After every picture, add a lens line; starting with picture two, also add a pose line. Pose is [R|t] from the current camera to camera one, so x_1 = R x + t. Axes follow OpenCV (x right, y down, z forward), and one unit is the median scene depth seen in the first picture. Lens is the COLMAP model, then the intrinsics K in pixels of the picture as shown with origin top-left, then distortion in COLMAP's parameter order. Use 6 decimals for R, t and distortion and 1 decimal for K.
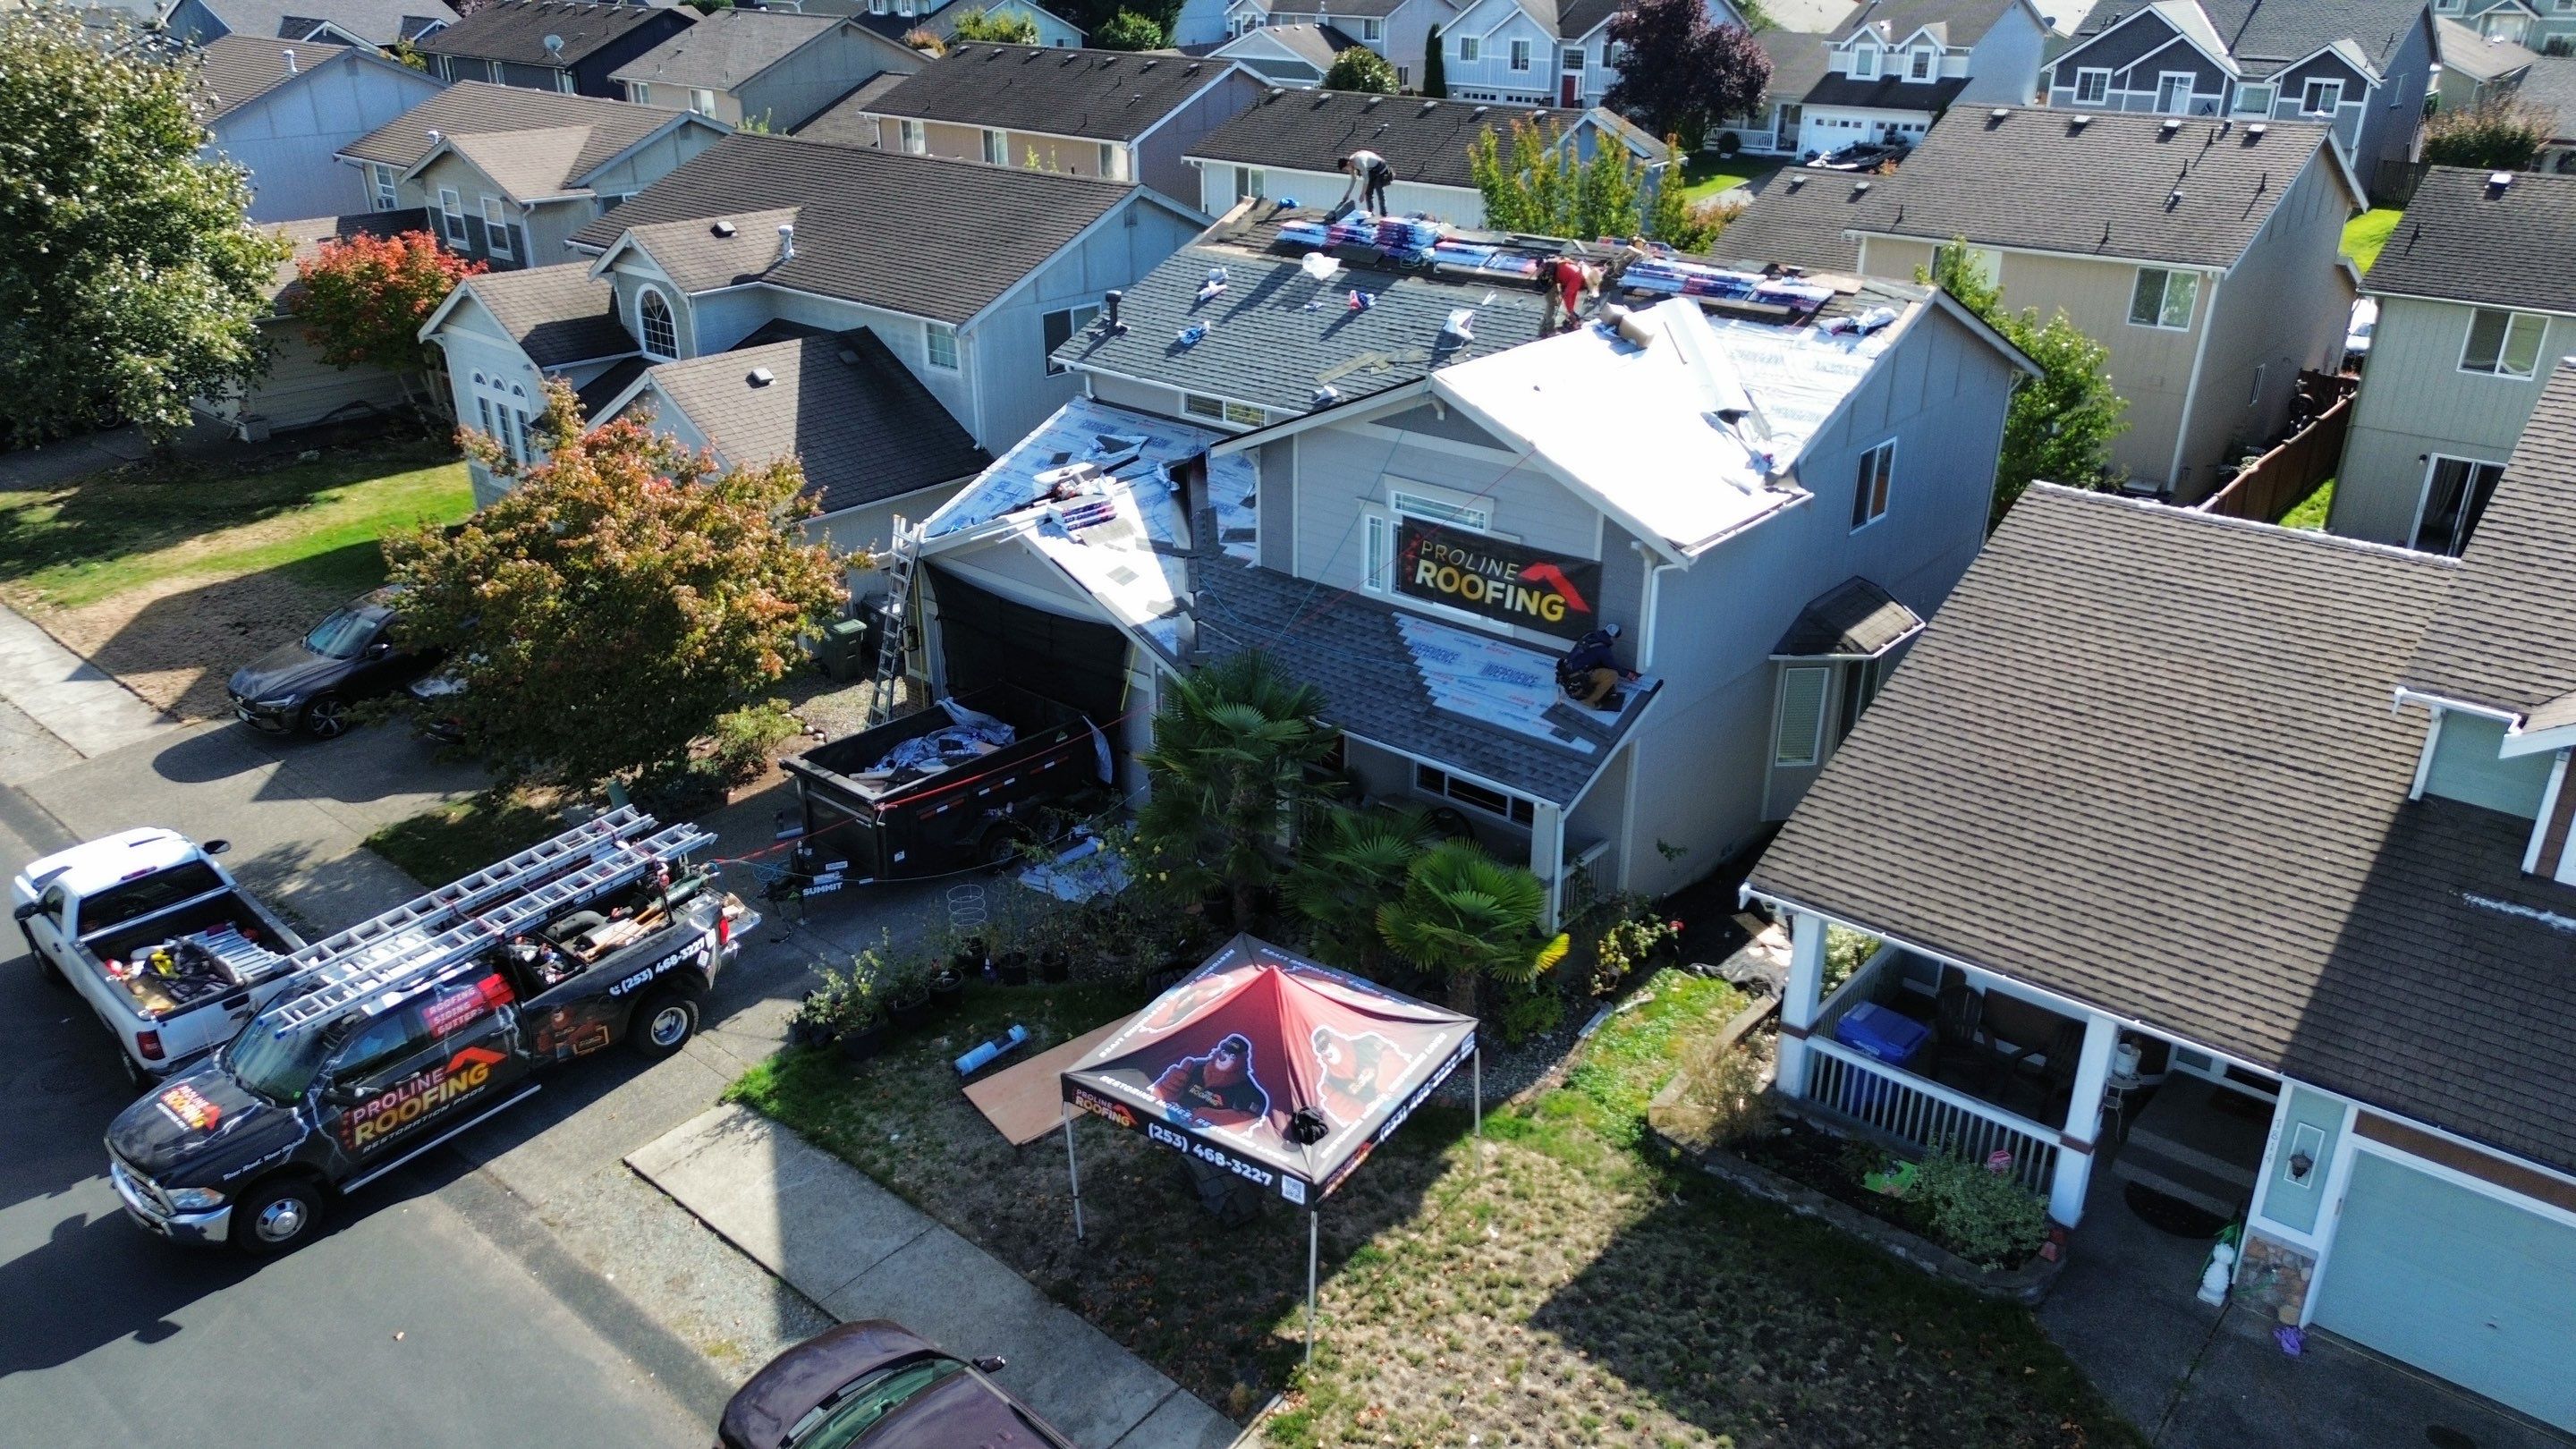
lens RADIAL K [[1801.8, 0, 1288.0], [0, 1801.8, 724.5], [0, 0, 1]] dist [0.109786, -0.104118]
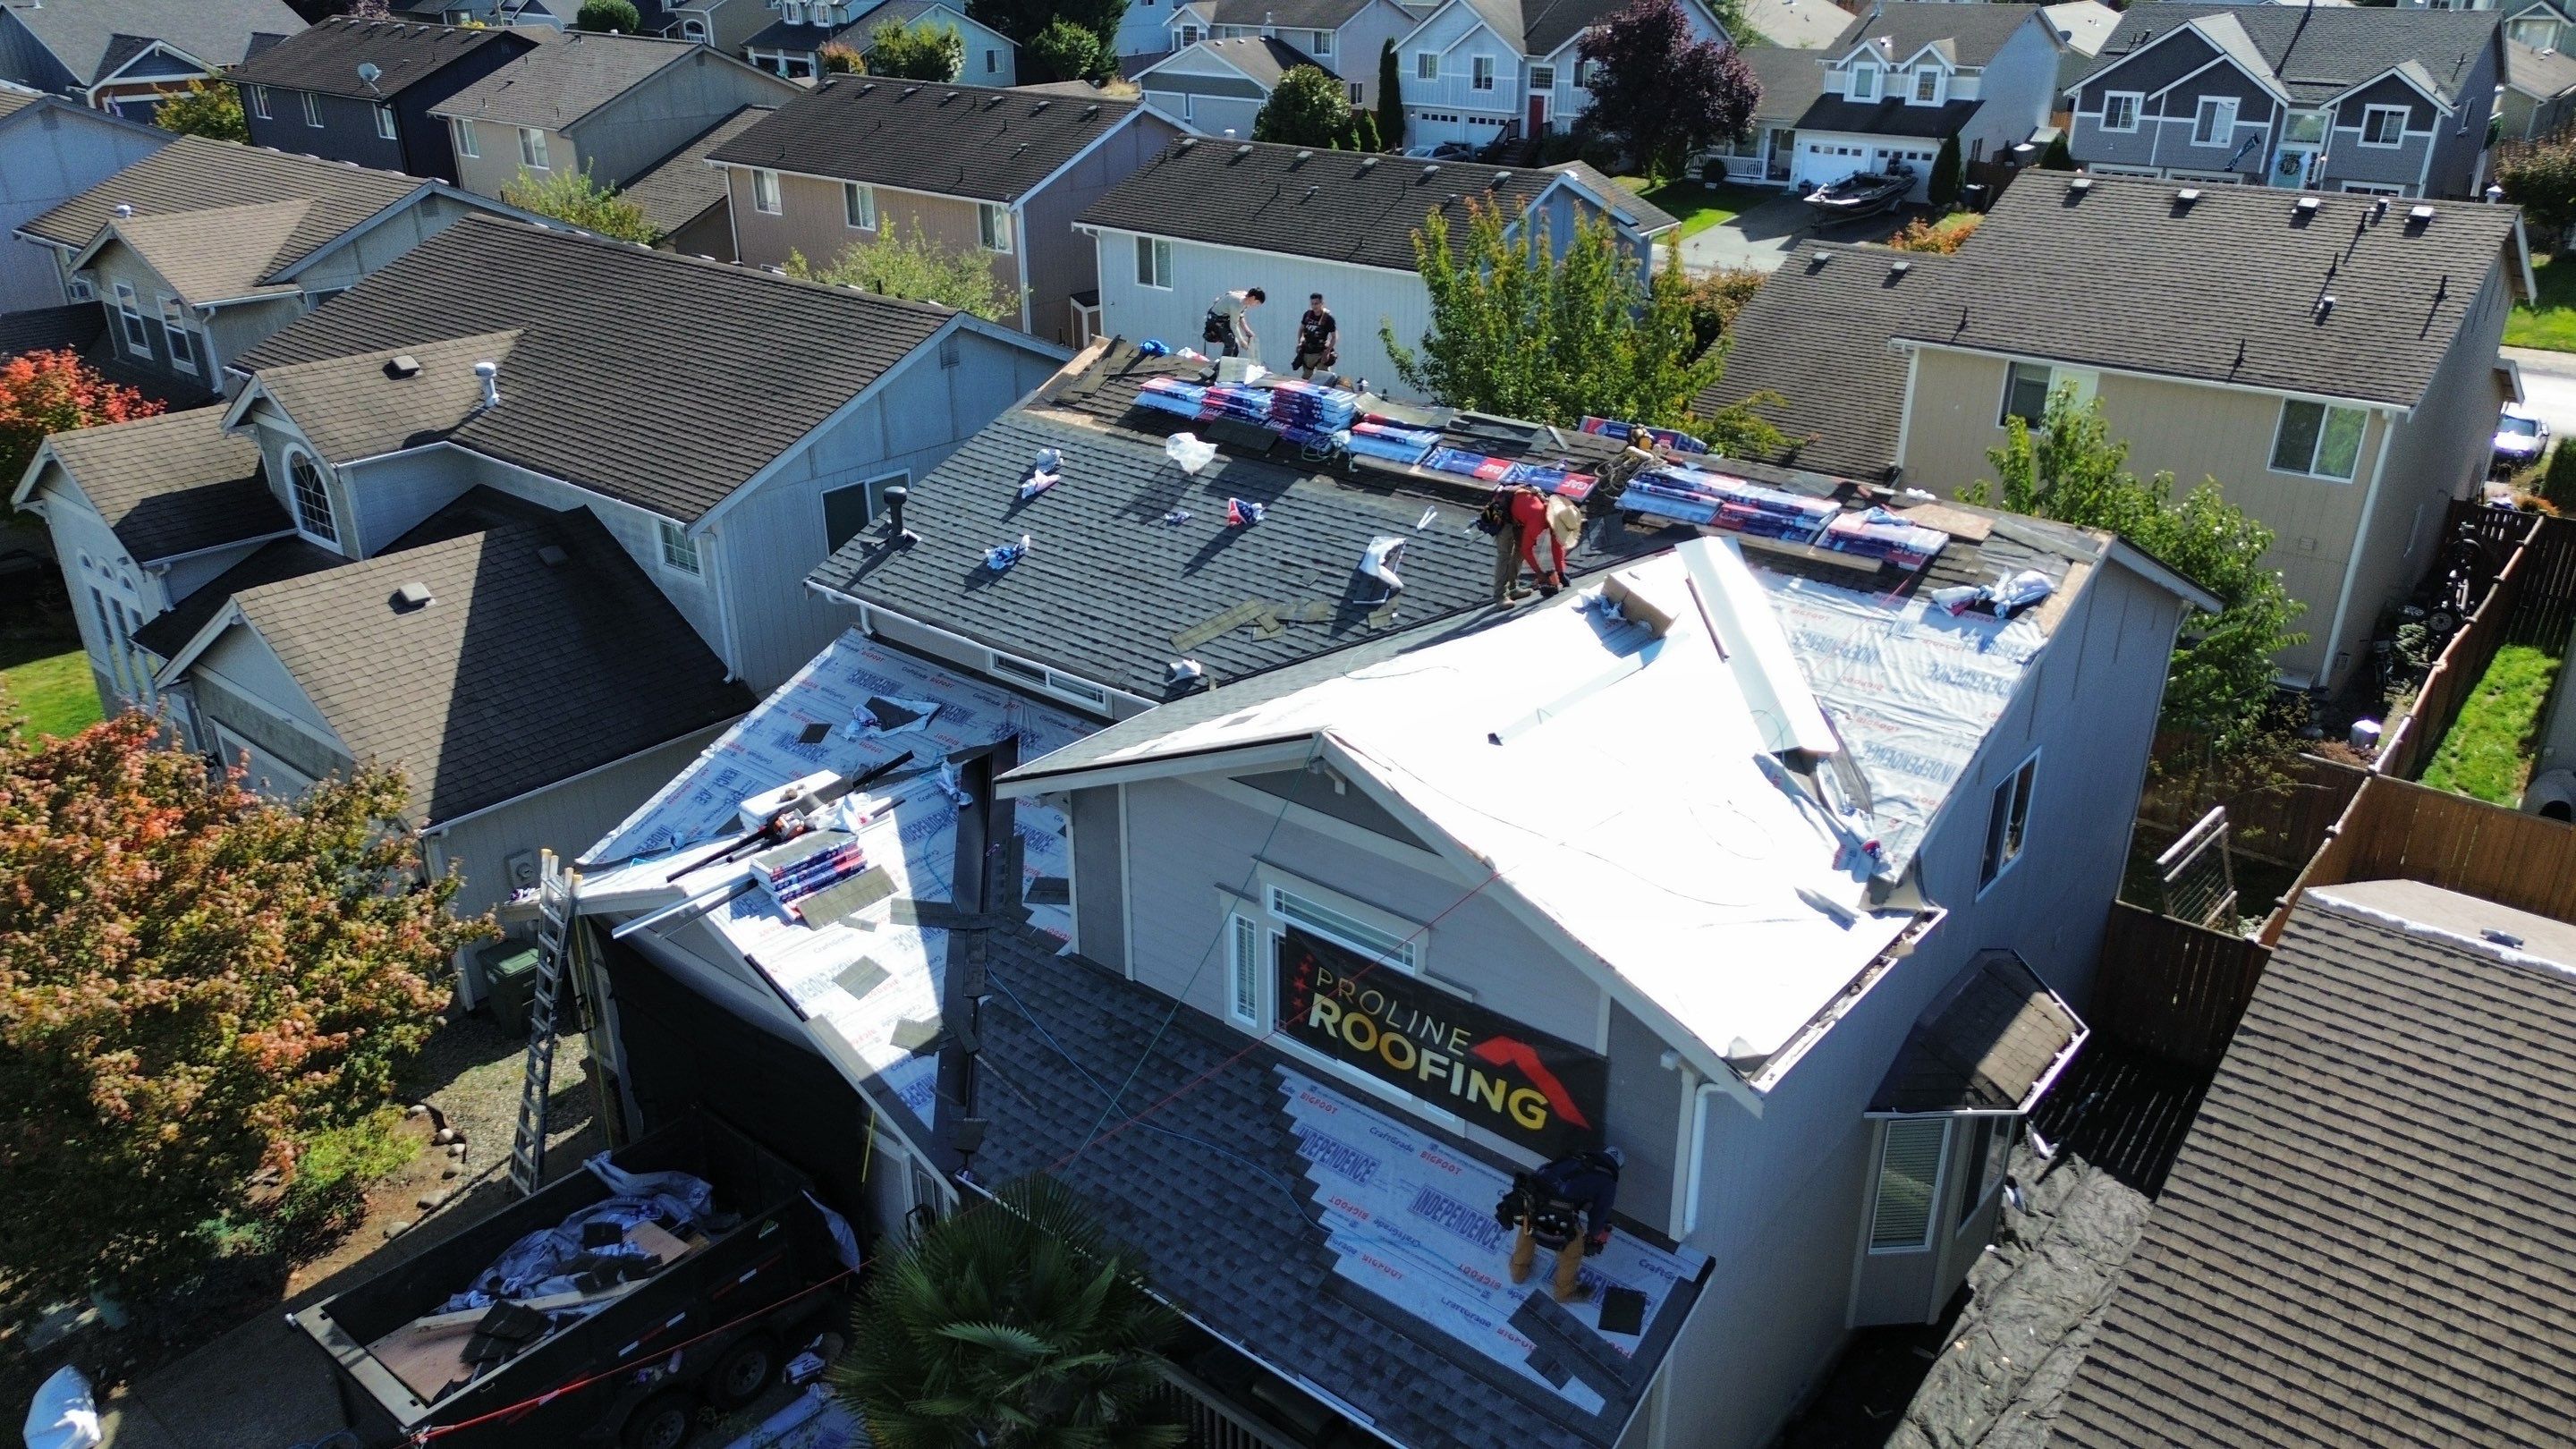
lens RADIAL K [[1801.8, 0, 1288.0], [0, 1801.8, 724.5], [0, 0, 1]] dist [0.109786, -0.104118]
pose [[0.999850, -0.009501, 0.014473, 0.039310], [0.009460, 0.999951, 0.002930, -0.131353], [-0.014500, -0.002793, 0.999891, 0.263593]]
